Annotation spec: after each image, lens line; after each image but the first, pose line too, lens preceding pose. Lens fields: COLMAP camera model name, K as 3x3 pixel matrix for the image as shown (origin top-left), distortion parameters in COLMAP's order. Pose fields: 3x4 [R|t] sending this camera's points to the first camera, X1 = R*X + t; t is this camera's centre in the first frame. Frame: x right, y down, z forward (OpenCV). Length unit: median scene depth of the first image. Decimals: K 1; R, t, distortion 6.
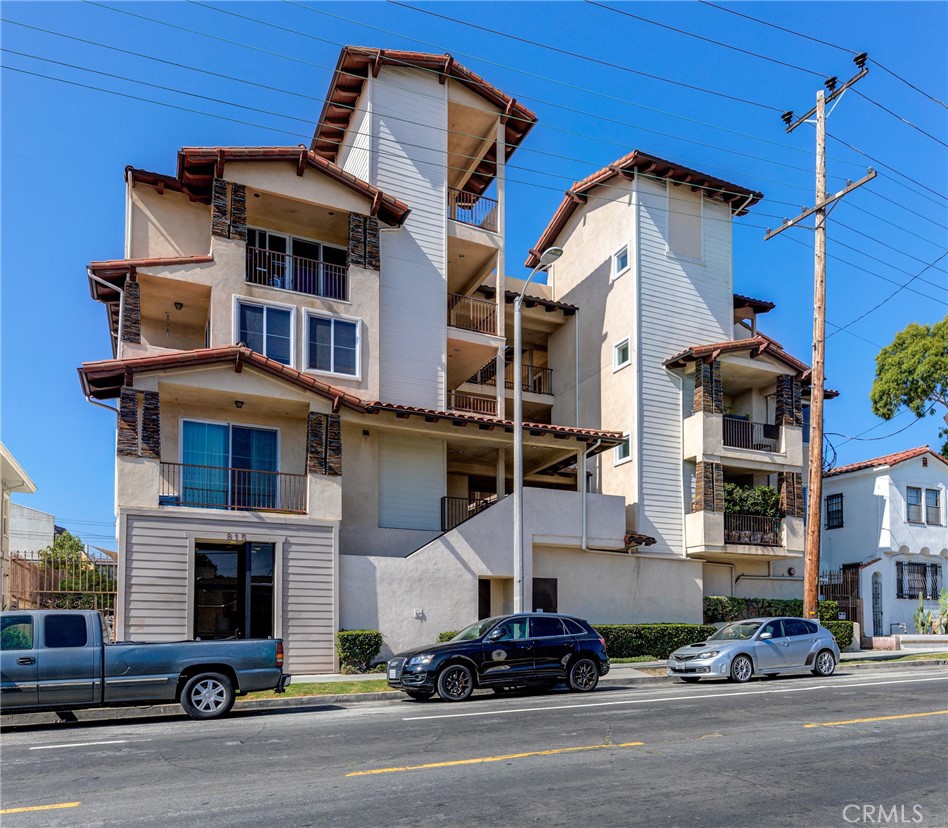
lens RADIAL K [[454.3, 0, 474.2], [0, 454.3, 410.4], [0, 0, 1]] dist [0.001762, 0.000722]
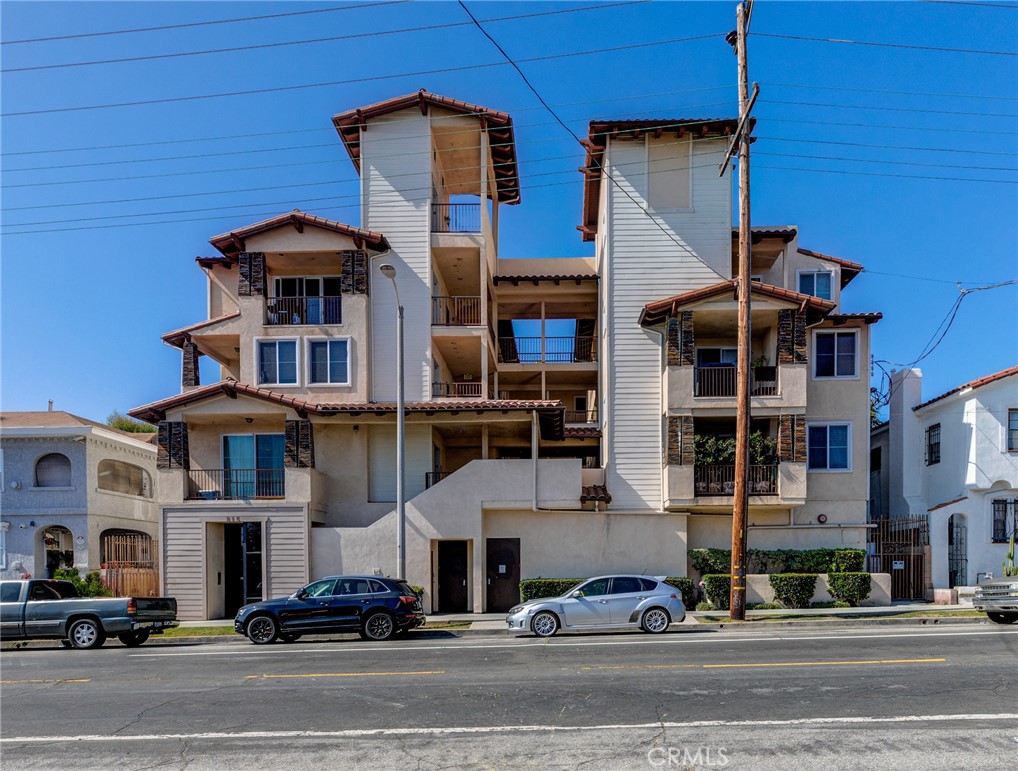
lens RADIAL K [[409.4, 0, 509.7], [0, 409.4, 390.4], [0, 0, 1]] dist [0.003336, -0.000916]
pose [[0.948921, -0.134768, -0.285285, 0.469983], [0.141546, 0.989927, 0.003174, 0.003904], [0.281983, -0.043393, 0.958438, 0.040988]]
